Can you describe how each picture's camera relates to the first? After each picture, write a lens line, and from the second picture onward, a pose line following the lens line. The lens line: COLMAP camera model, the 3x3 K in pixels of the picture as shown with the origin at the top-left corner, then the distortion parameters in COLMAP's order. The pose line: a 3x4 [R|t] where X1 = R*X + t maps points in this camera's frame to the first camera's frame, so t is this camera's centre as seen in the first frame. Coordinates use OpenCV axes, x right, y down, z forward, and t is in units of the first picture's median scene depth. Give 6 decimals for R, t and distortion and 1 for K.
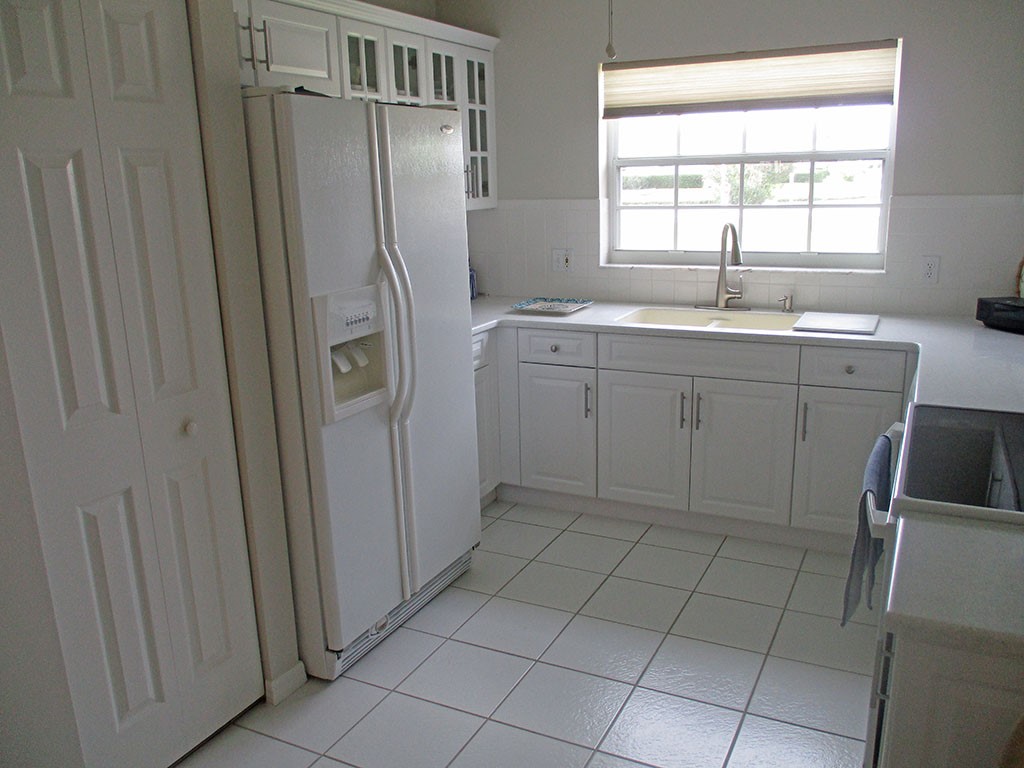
lens RADIAL K [[841.3, 0, 519.7], [0, 841.3, 394.9], [0, 0, 1]] dist [-0.040463, 0.007367]
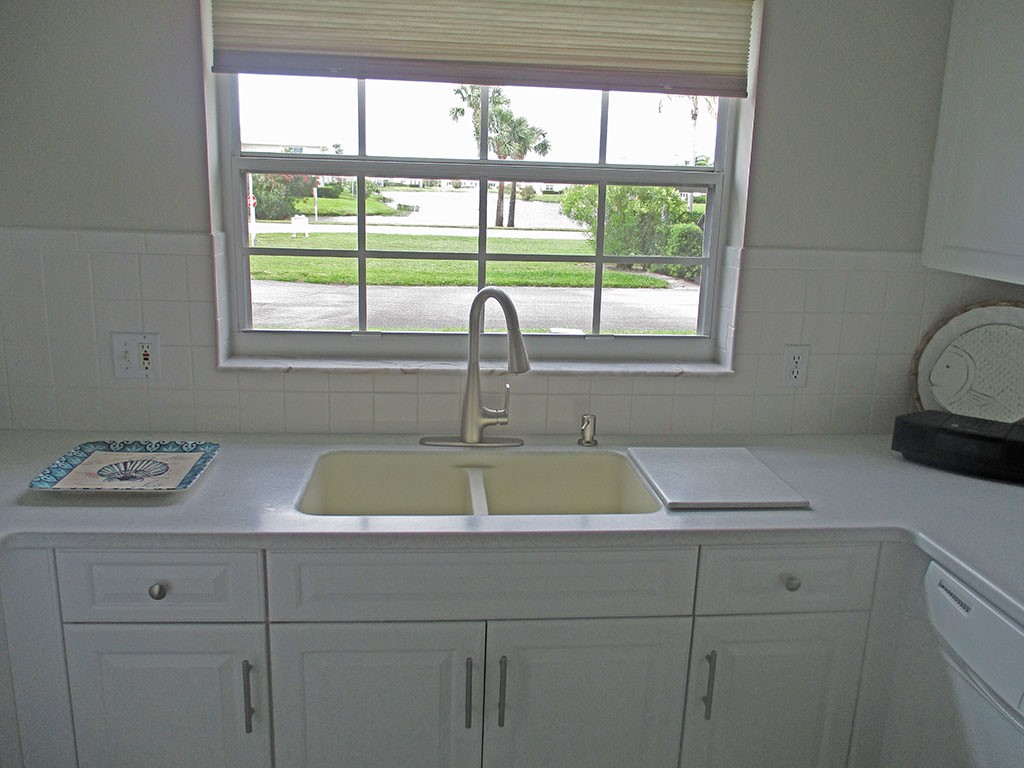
lens RADIAL K [[841.3, 0, 519.7], [0, 841.3, 394.9], [0, 0, 1]] dist [-0.040463, 0.007367]
pose [[0.850137, -0.071808, 0.521642, -0.016168], [0.079265, 0.996821, 0.008040, -0.143192], [-0.520561, 0.034513, 0.853127, 0.543584]]
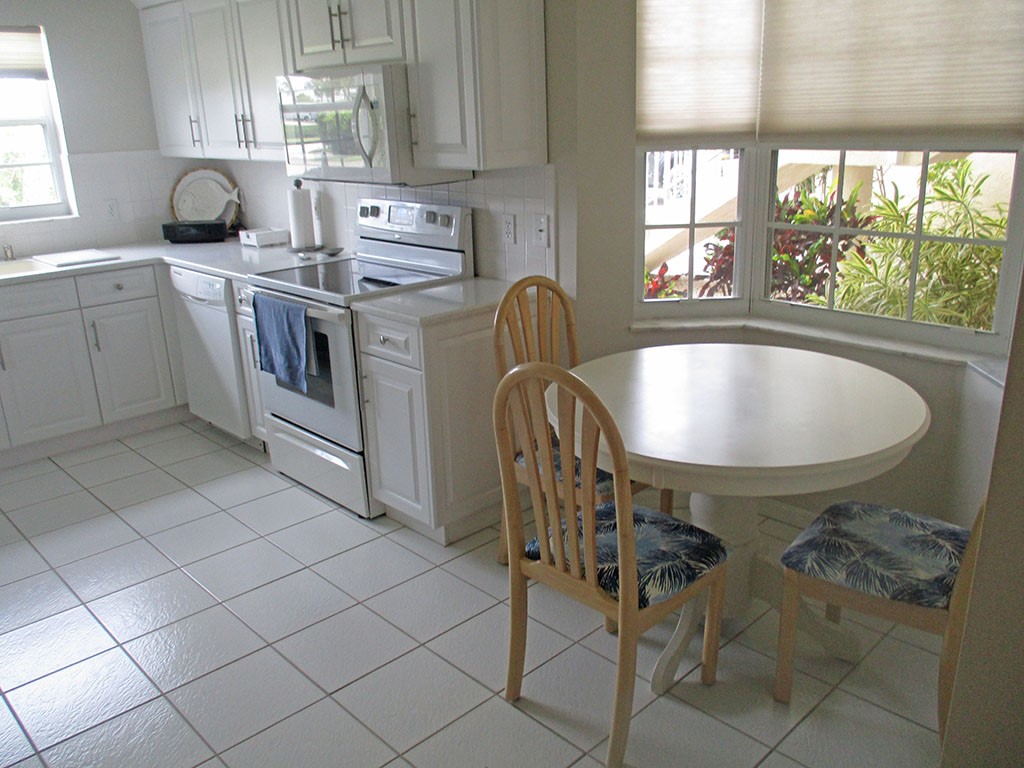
lens RADIAL K [[844.2, 0, 512.0], [0, 844.2, 384.0], [0, 0, 1]] dist [-0.016698, -0.003658]
pose [[0.331563, -0.268252, 0.904493, -0.537270], [0.252967, 0.948896, 0.188690, 0.017980], [-0.908886, 0.166244, 0.382478, -0.026512]]
